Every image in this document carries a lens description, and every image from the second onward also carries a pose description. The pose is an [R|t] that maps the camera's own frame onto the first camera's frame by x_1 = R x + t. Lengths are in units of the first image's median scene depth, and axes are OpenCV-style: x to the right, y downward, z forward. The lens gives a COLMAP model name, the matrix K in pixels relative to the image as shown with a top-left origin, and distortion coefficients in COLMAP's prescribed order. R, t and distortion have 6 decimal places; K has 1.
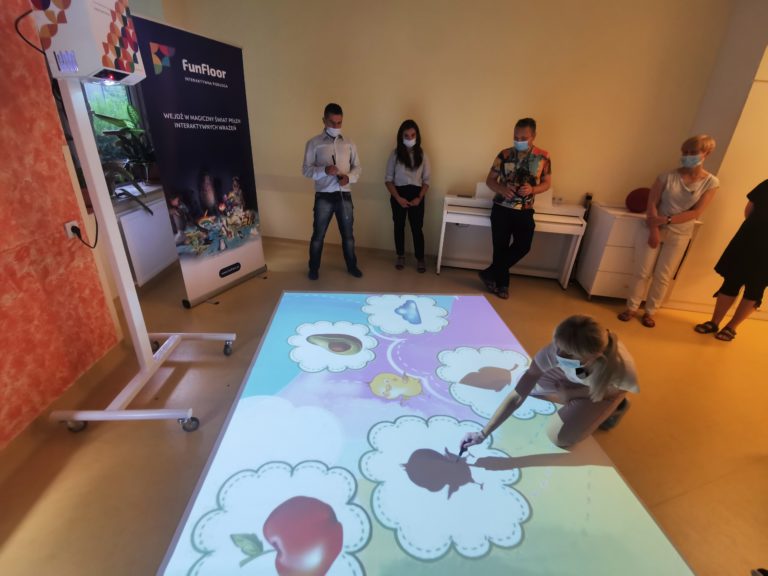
lens RADIAL K [[357.2, 0, 385.3], [0, 357.2, 286.2], [0, 0, 1]] dist [0.015816, -0.000537]
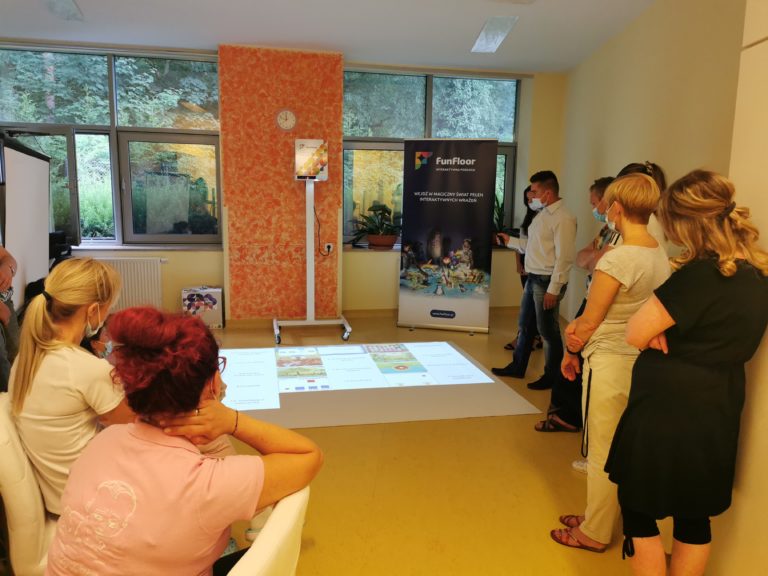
lens RADIAL K [[599.6, 0, 383.8], [0, 599.6, 290.6], [0, 0, 1]] dist [0.008991, 0.000050]
pose [[0.122831, 0.099565, -0.987421, 1.616744], [-0.411061, 0.910699, 0.040694, -0.128202], [0.903295, 0.400892, 0.152789, 0.562995]]
